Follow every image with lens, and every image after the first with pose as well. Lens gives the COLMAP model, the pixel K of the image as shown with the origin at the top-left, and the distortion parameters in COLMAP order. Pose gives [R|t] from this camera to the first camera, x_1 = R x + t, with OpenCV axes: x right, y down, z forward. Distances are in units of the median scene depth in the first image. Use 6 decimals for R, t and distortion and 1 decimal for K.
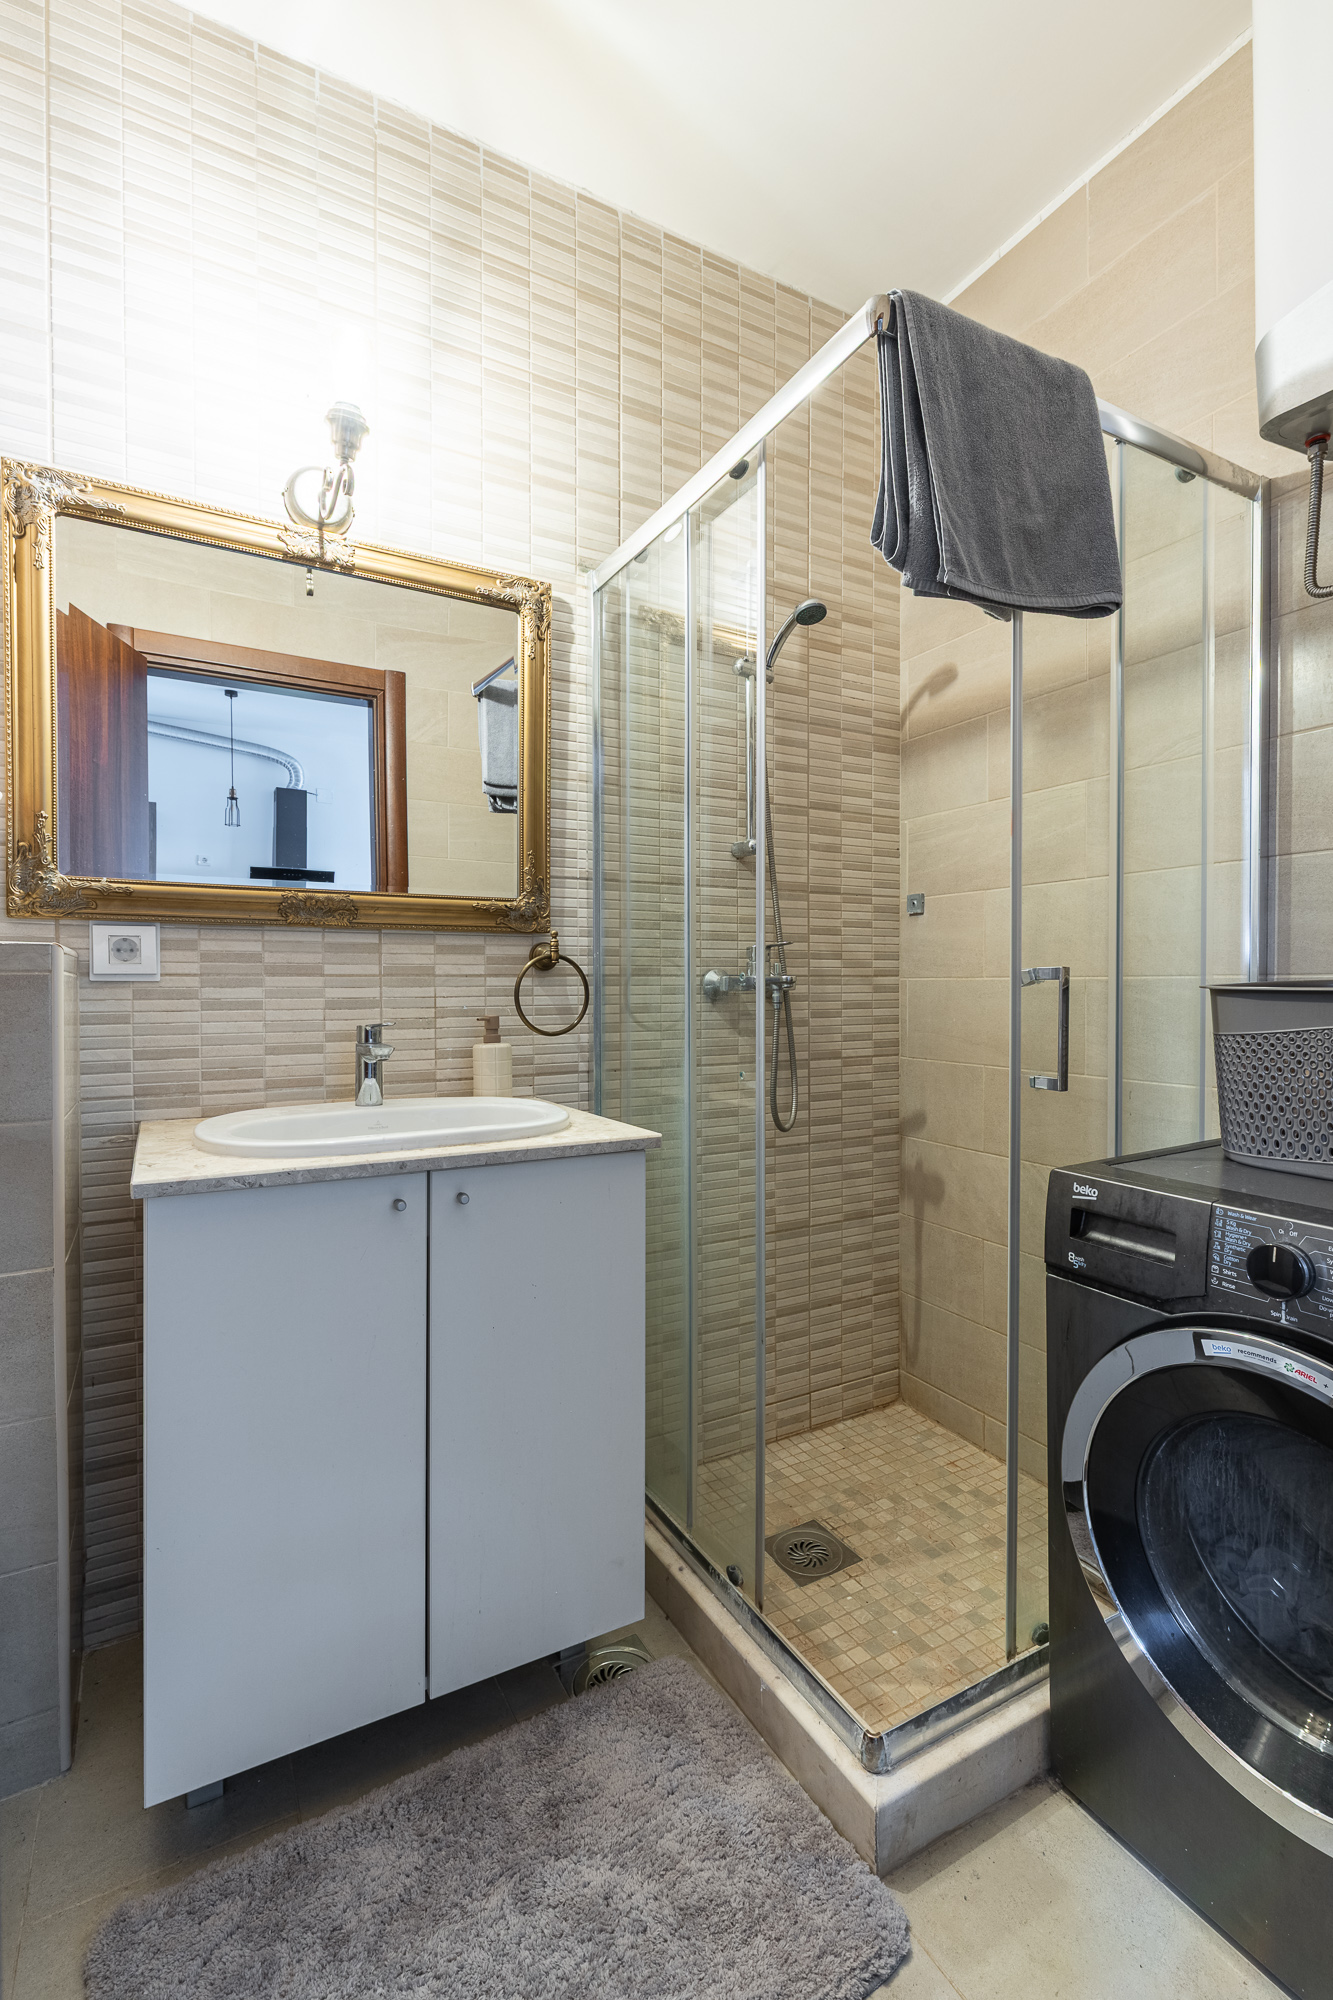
lens RADIAL K [[857.2, 0, 666.5], [0, 857.2, 1000.0], [0, 0, 1]] dist [-0.010537, 0.000589]
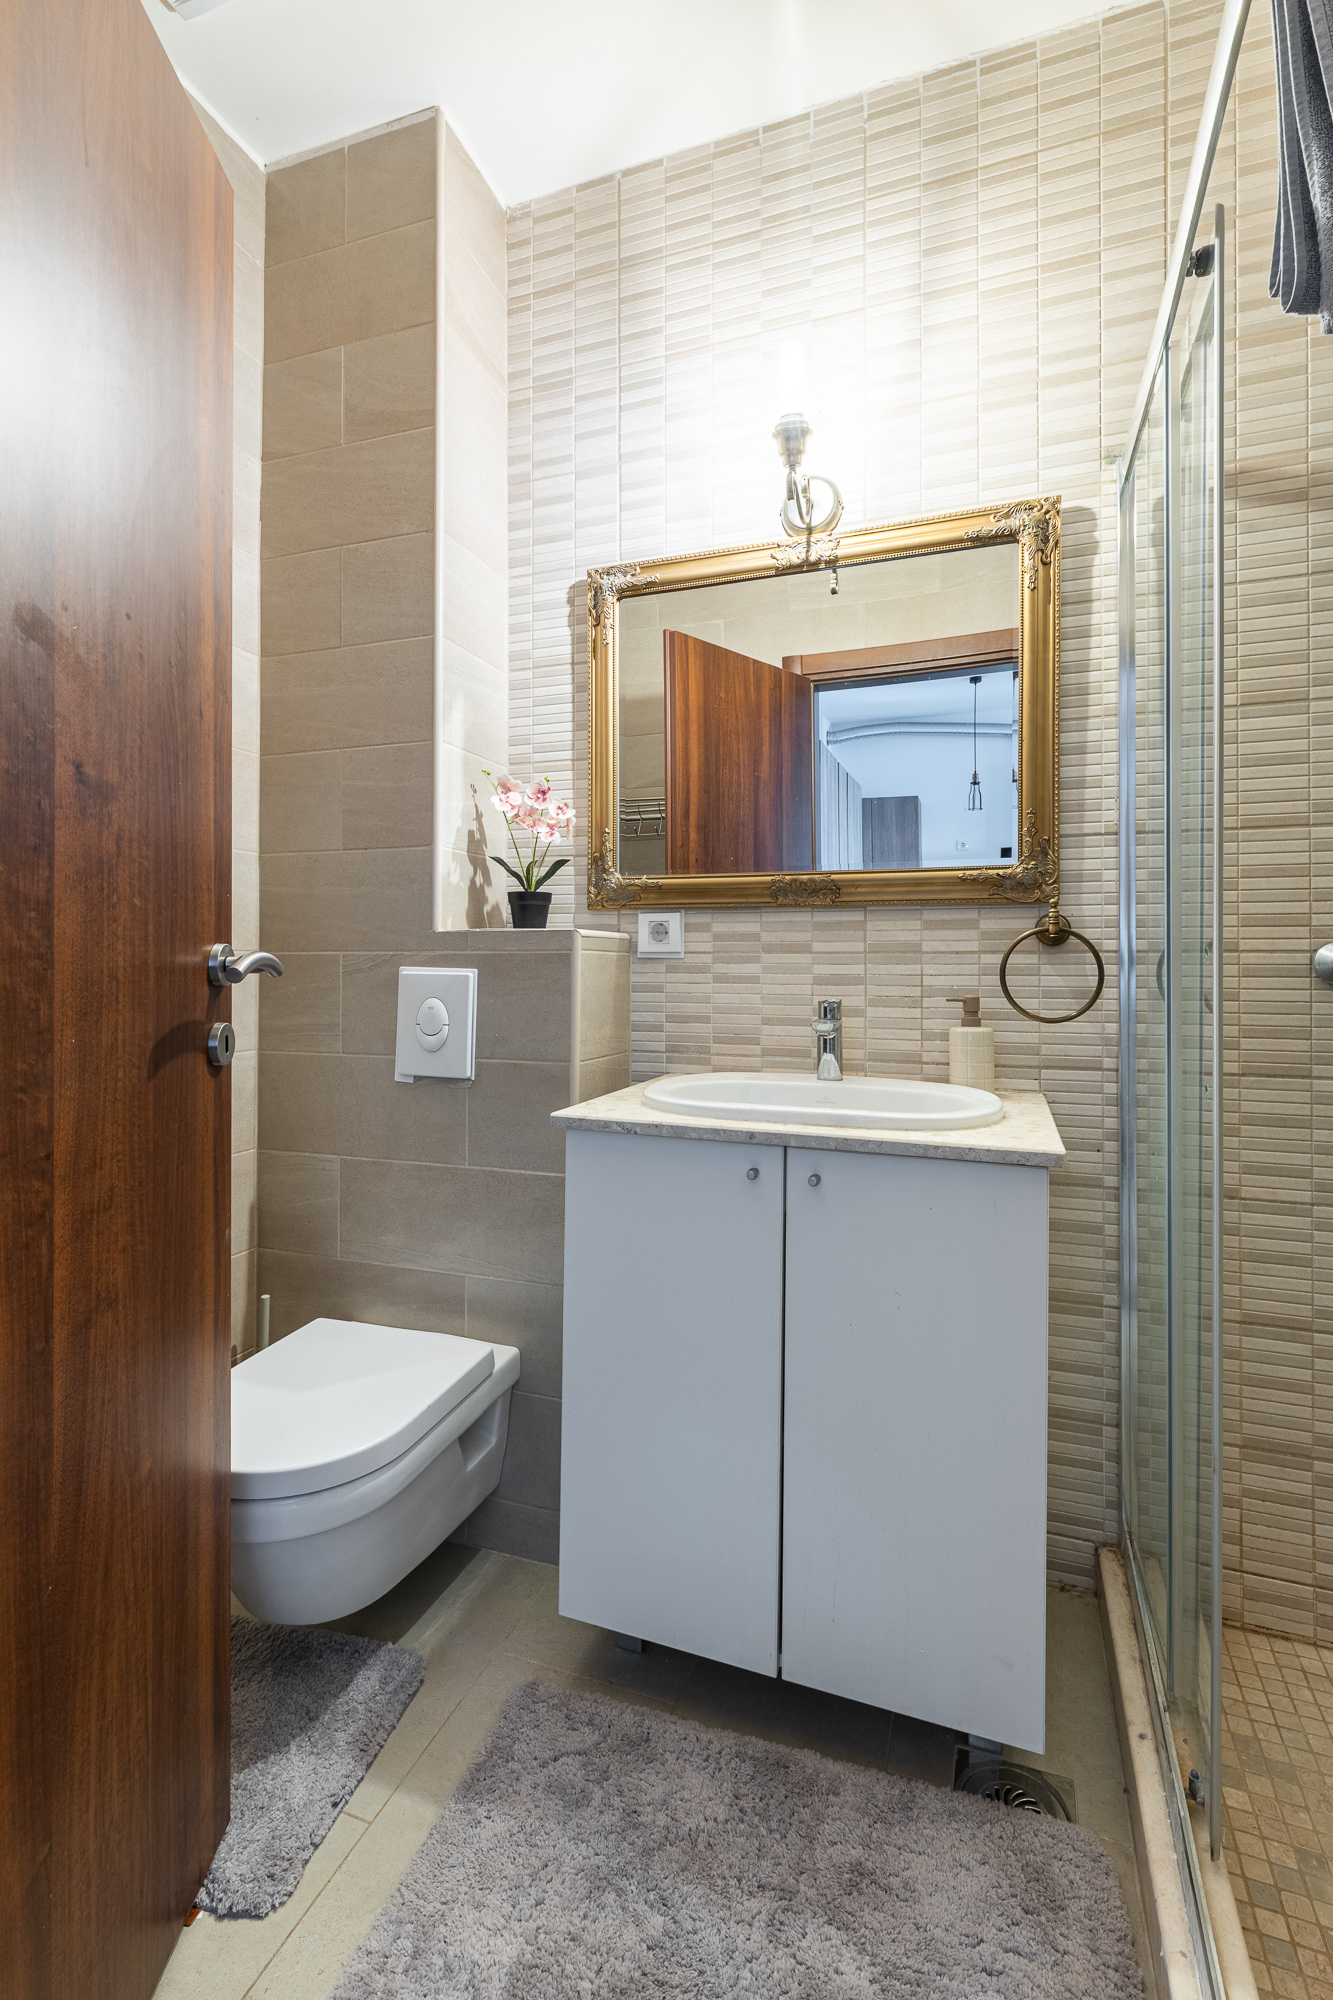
lens RADIAL K [[898.0, 0, 710.1], [0, 898.0, 958.9], [0, 0, 1]] dist [-0.009939, 0.000504]
pose [[0.664332, 0.002785, -0.747433, 0.349934], [-0.018383, 0.999751, -0.012614, -0.004849], [0.747212, 0.022120, 0.664218, 0.175940]]
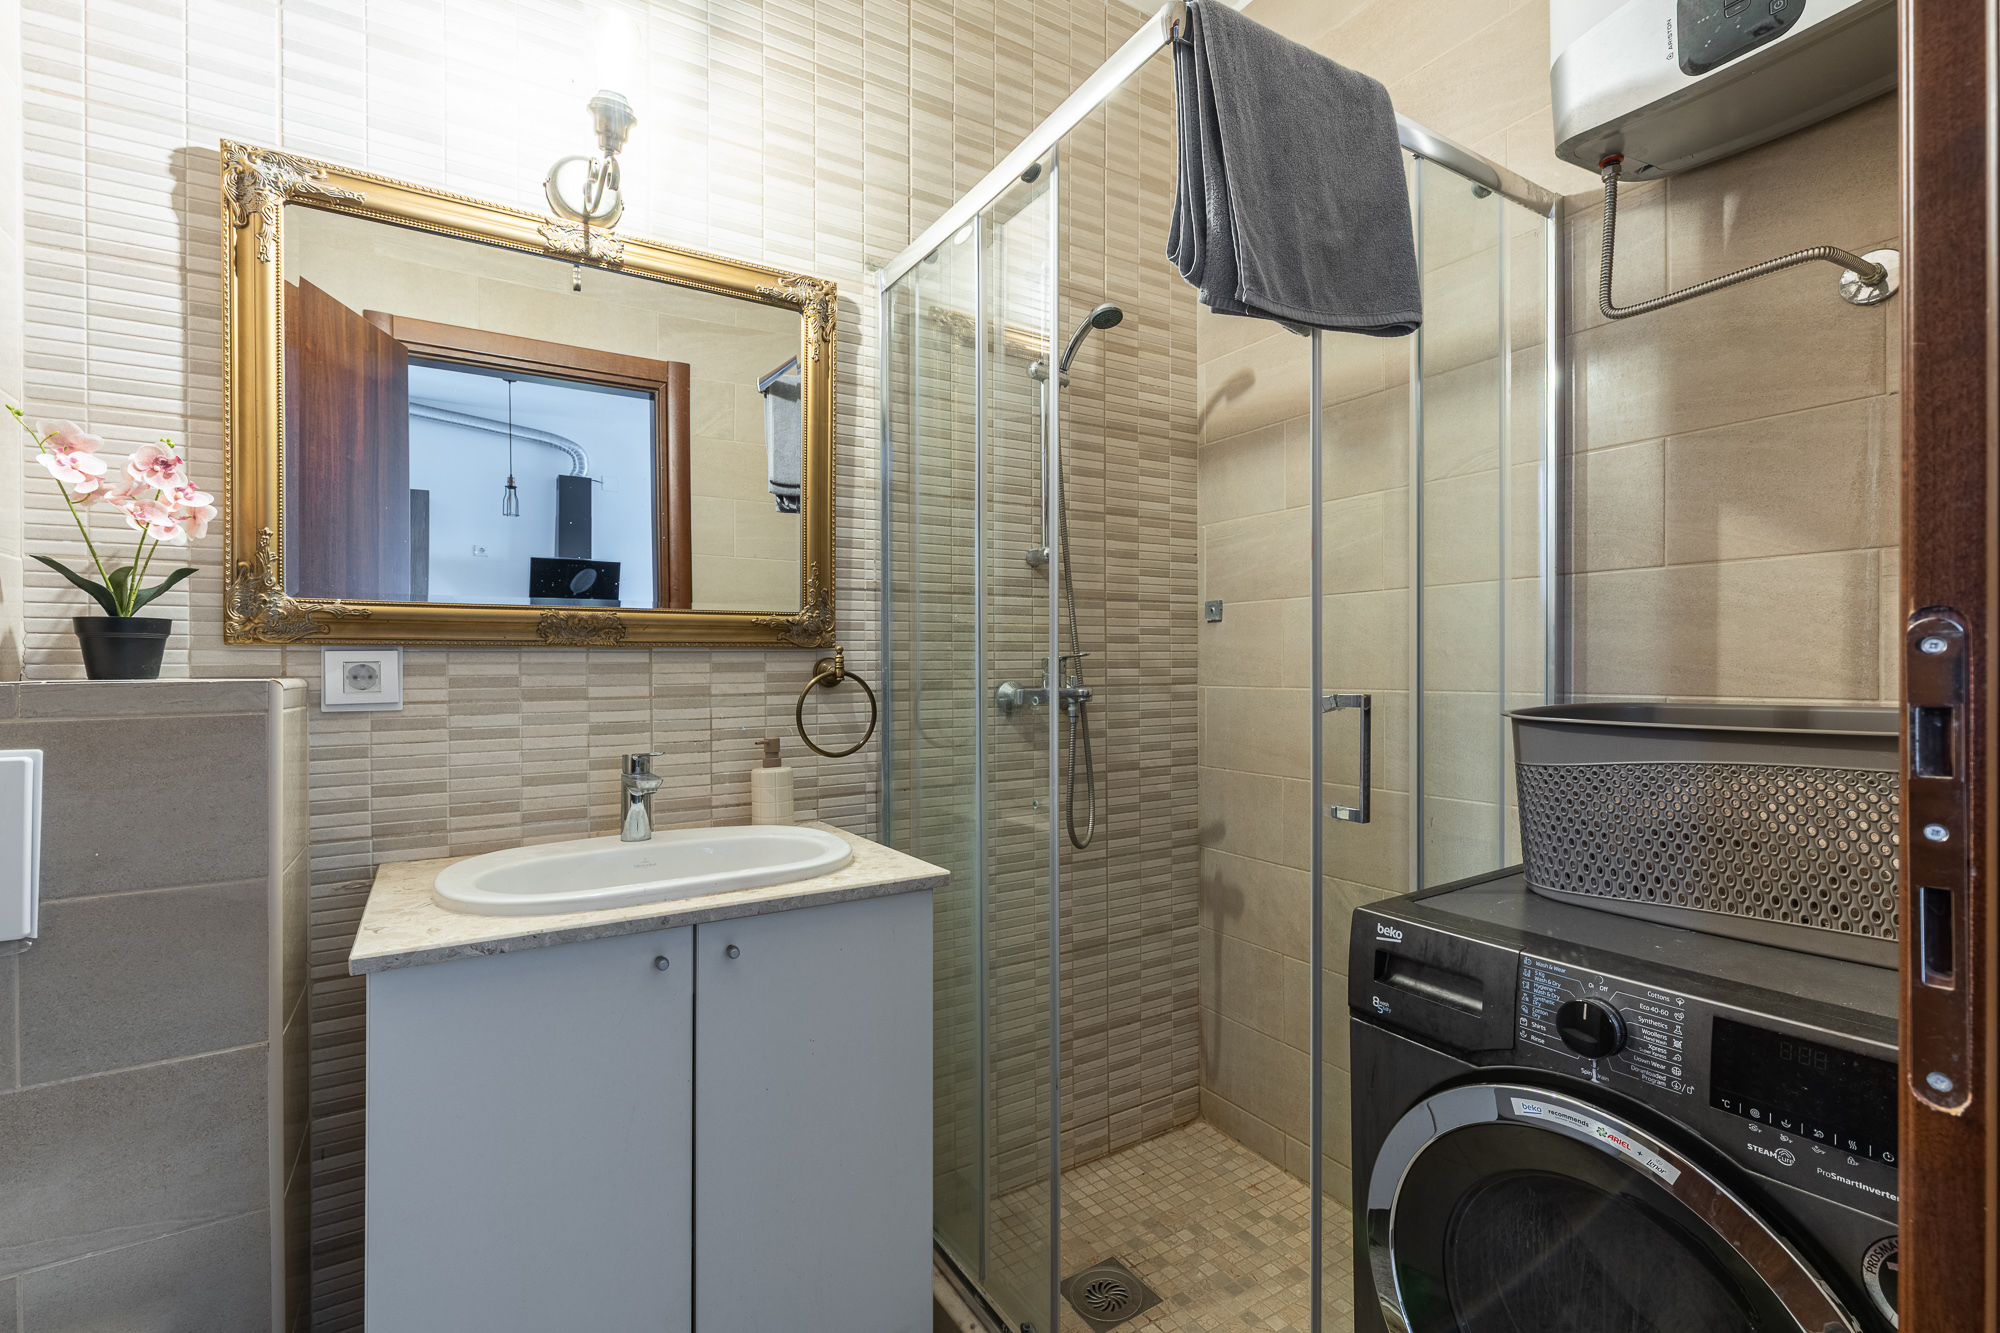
lens RADIAL K [[857.2, 0, 1013.4], [0, 857.2, 669.2], [0, 0, 1]] dist [-0.010537, 0.000589]
pose [[0.998558, -0.001131, 0.053670, 0.012248], [0.001747, 0.999933, -0.011444, -0.050502], [-0.053653, 0.011521, 0.998493, 0.046289]]
